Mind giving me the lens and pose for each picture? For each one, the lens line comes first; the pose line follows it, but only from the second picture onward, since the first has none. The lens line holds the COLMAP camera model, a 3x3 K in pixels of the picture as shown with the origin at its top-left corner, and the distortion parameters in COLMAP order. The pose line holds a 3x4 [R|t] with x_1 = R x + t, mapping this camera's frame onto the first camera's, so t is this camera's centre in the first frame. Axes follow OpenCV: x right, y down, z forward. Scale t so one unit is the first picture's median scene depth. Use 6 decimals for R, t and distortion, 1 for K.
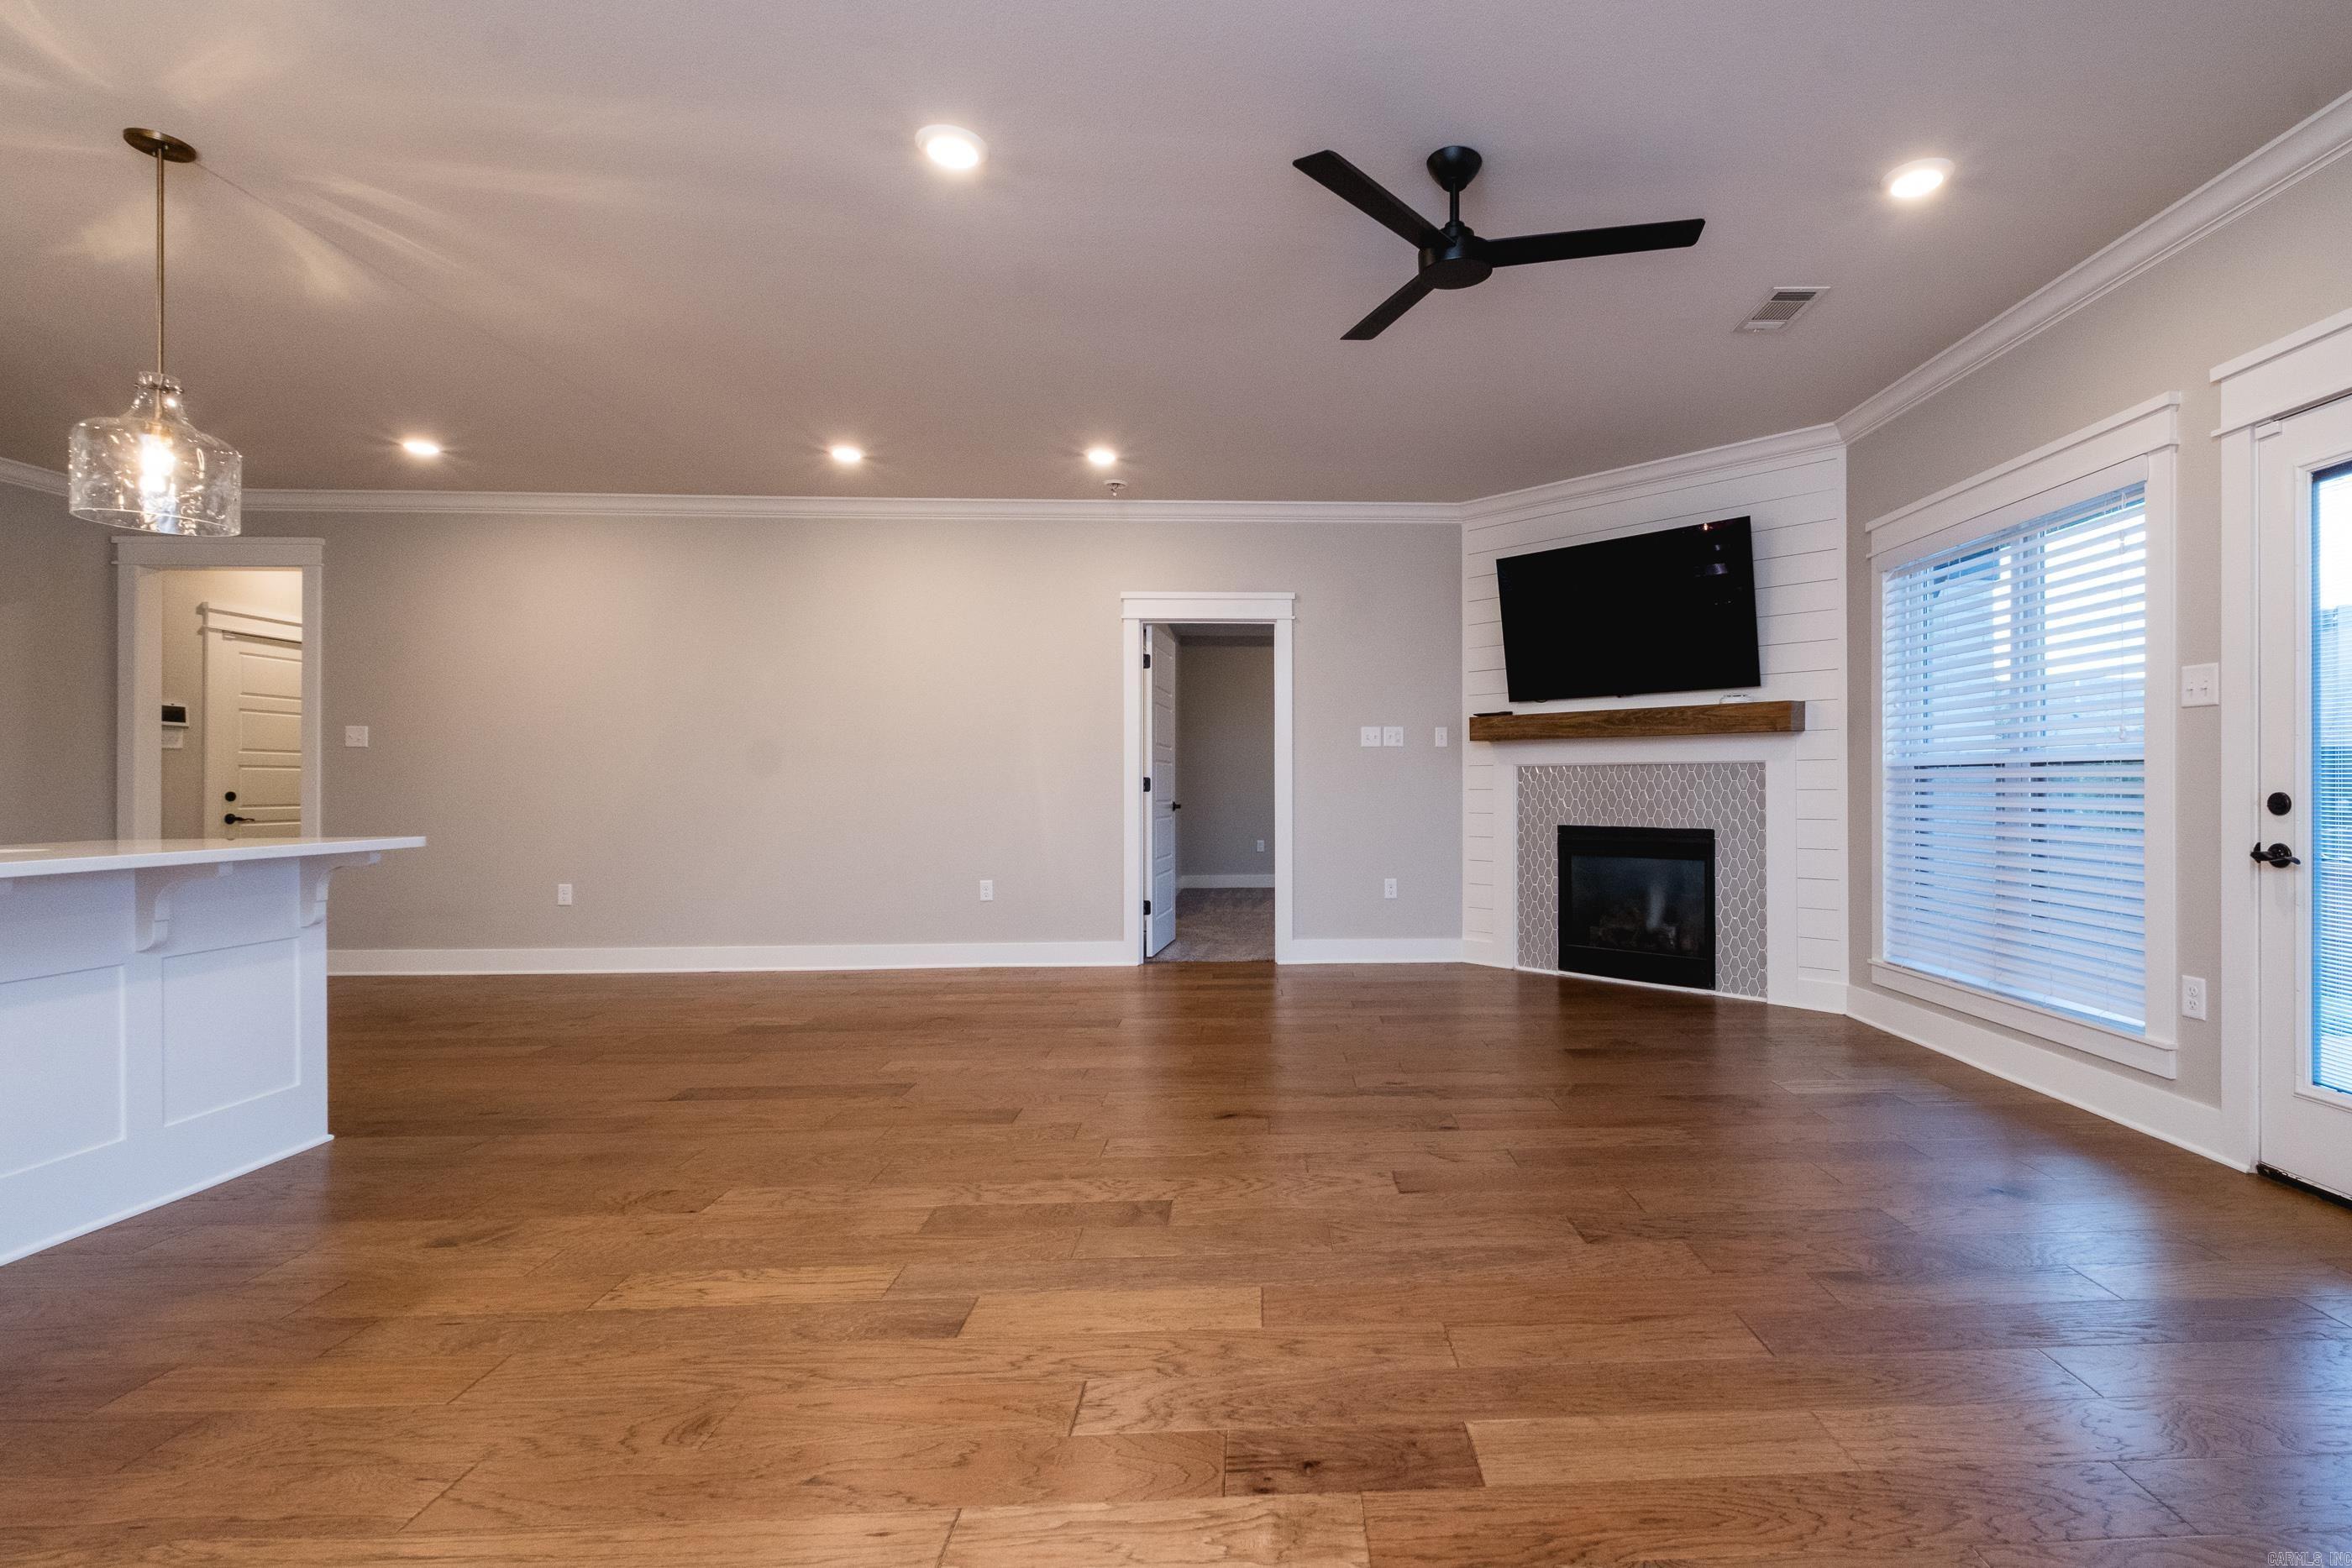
lens RADIAL K [[1053.7, 0, 1300.7], [0, 1053.7, 780.3], [0, 0, 1]] dist [0.000414, -0.000815]
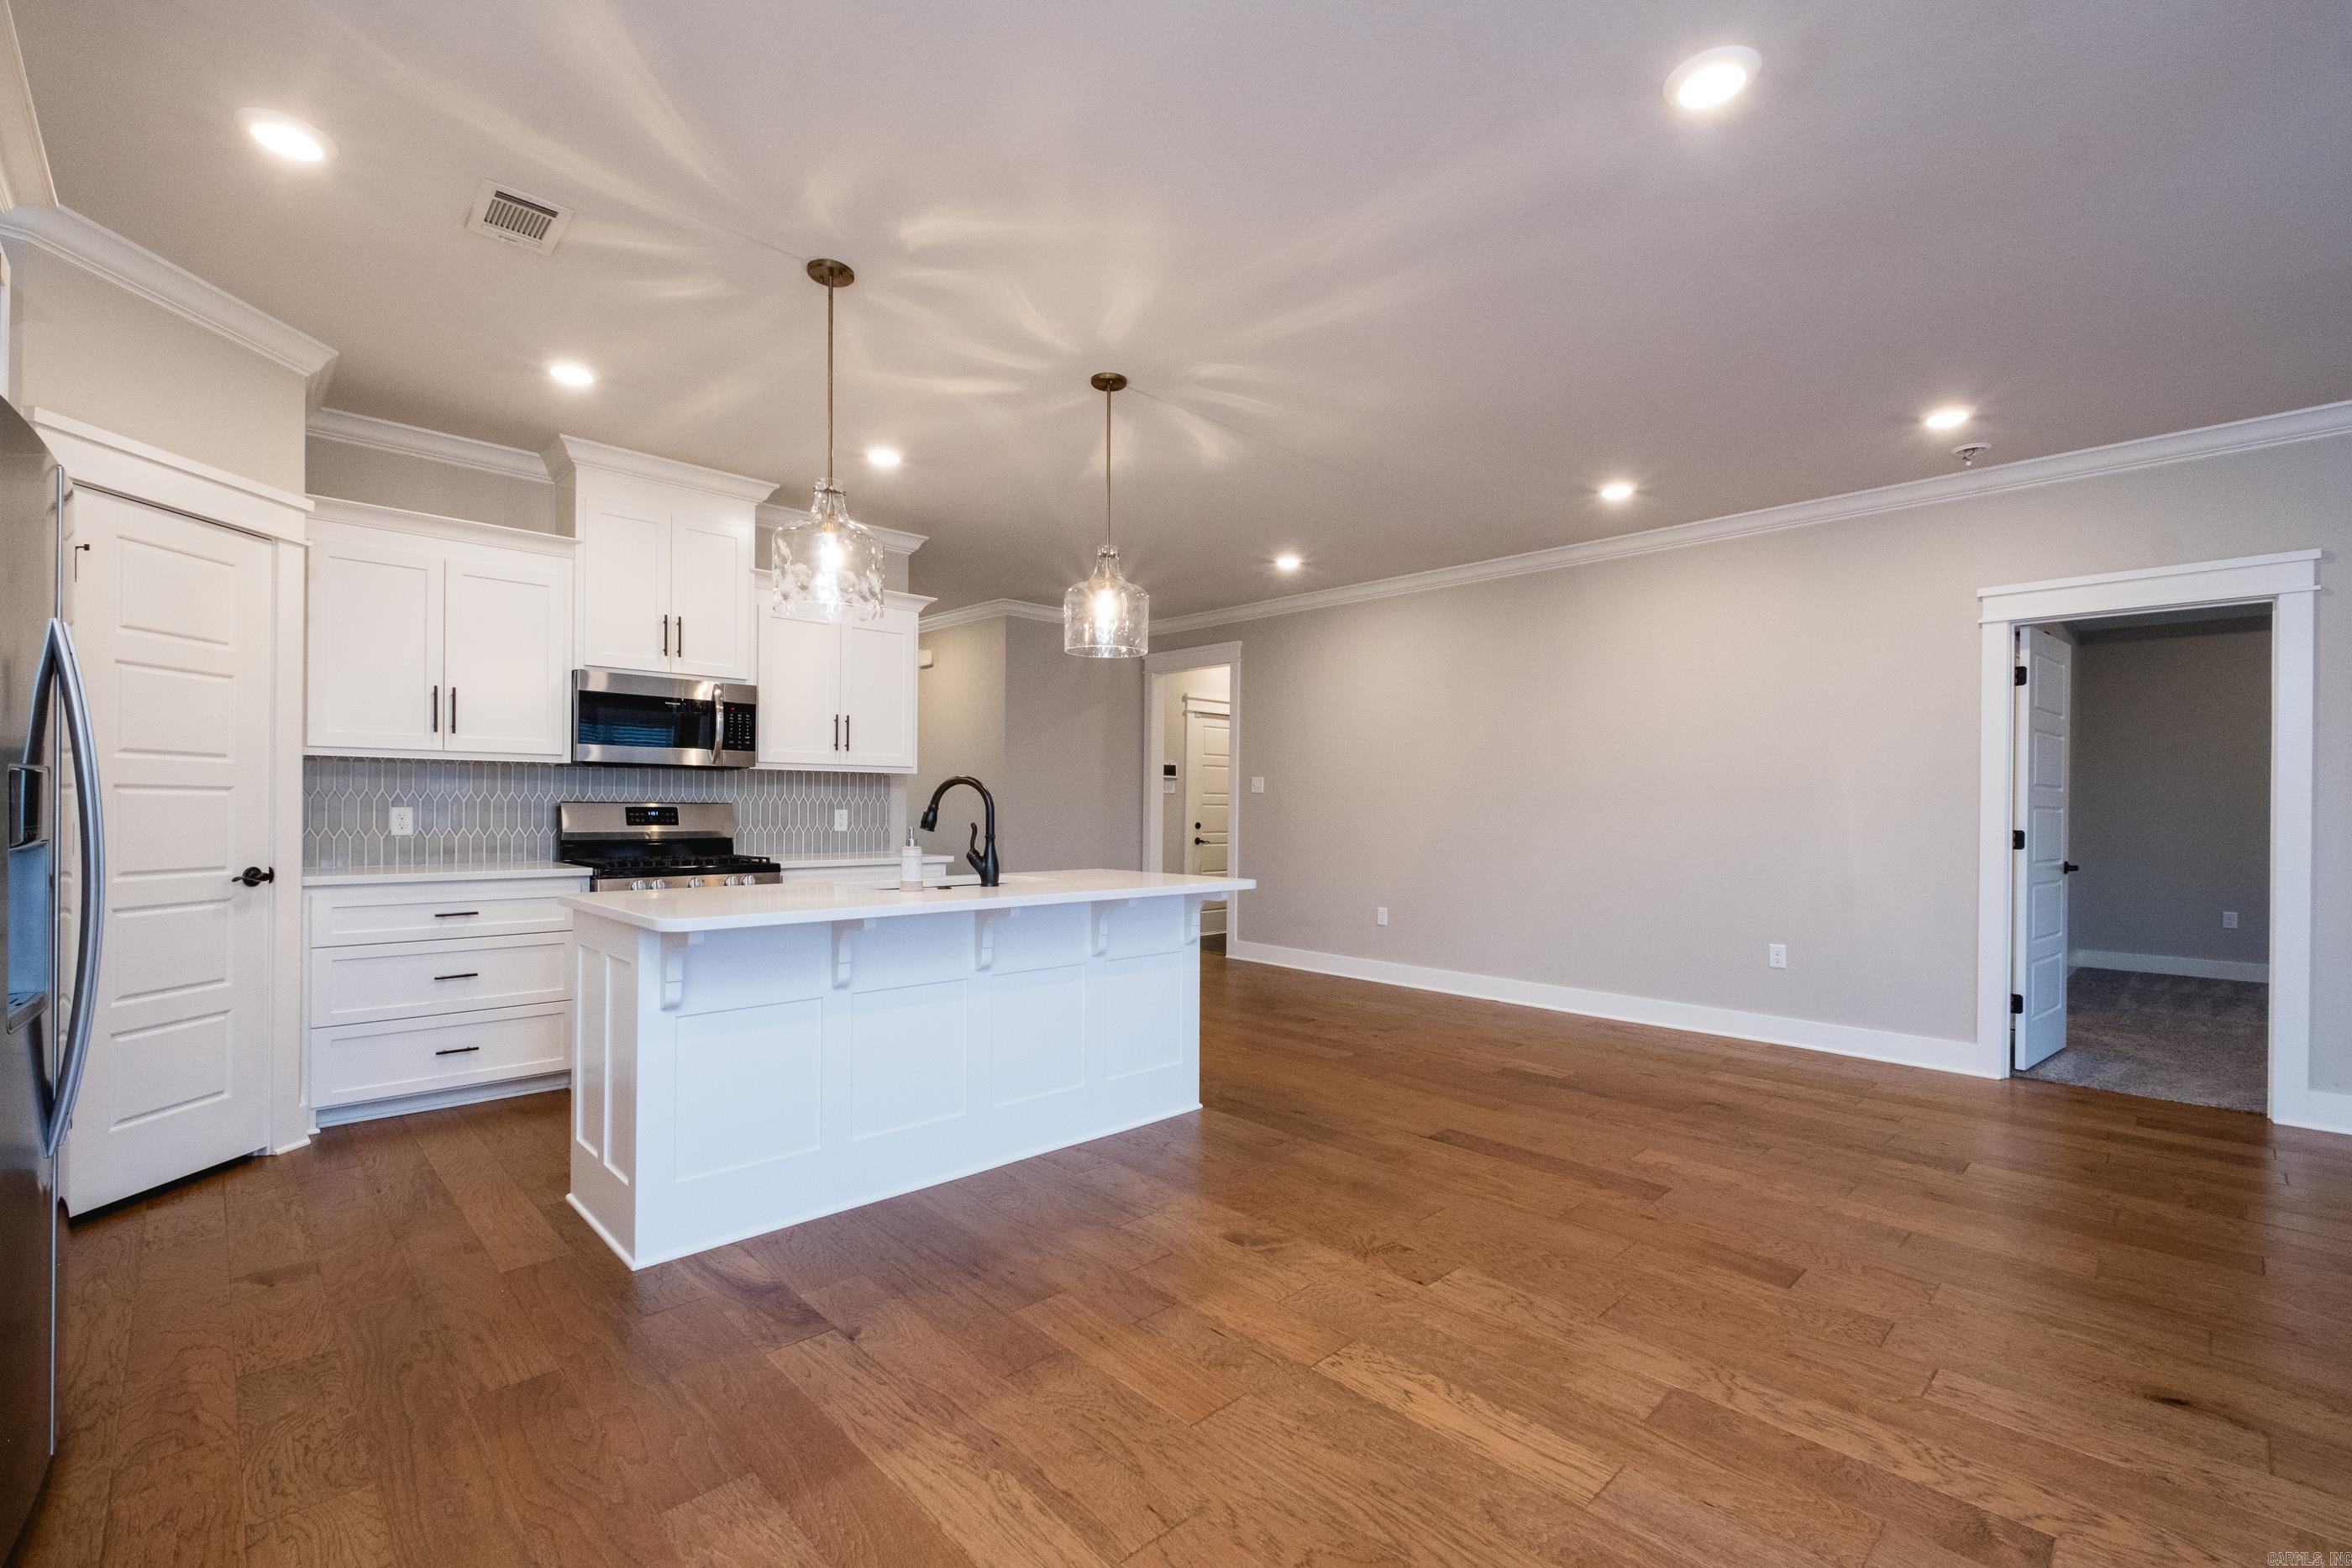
lens RADIAL K [[990.5, 0, 1180.6], [0, 990.5, 807.5], [0, 0, 1]] dist [0.005690, -0.003005]
pose [[0.661821, 0.010239, -0.749592, -0.013009], [-0.008045, 0.999946, 0.006556, -0.023162], [0.749619, 0.001691, 0.661867, 0.101330]]
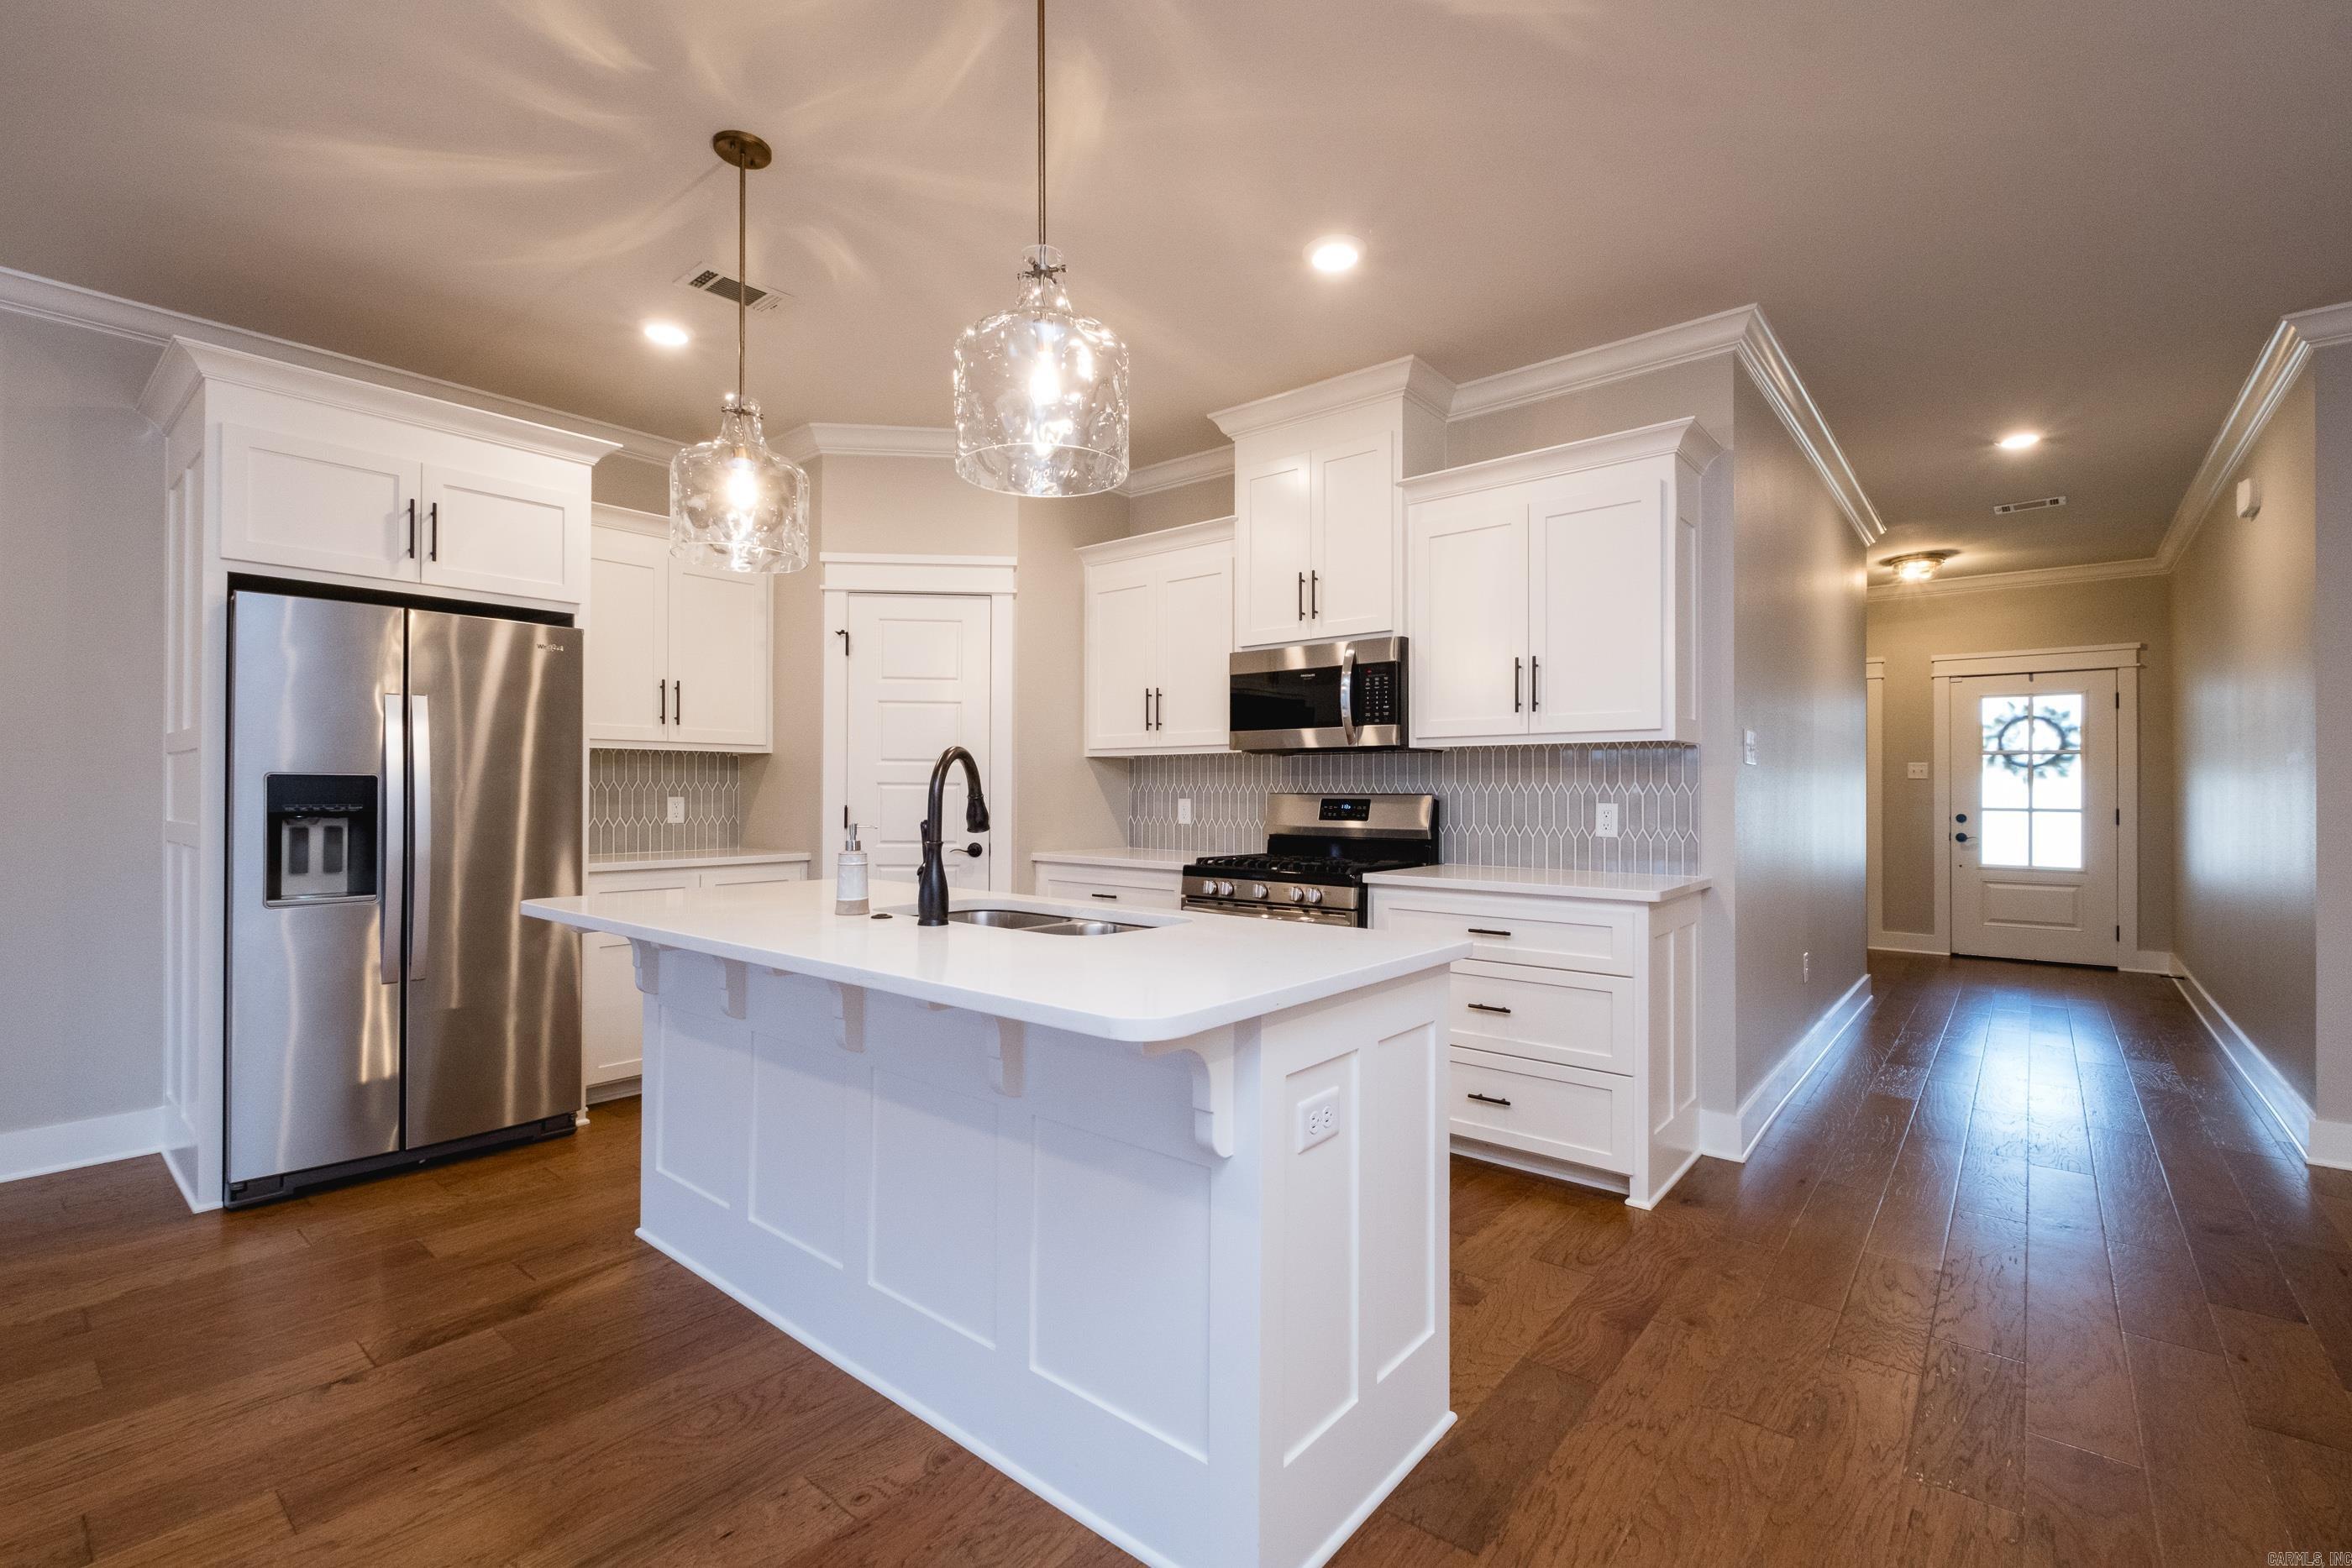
lens RADIAL K [[1029.3, 0, 1194.3], [0, 1029.3, 781.0], [0, 0, 1]] dist [0.001470, -0.000520]
pose [[-0.665063, -0.008001, -0.746744, -0.335497], [0.001069, 0.999931, -0.011666, -0.018564], [0.746786, -0.008557, -0.665009, 0.771785]]
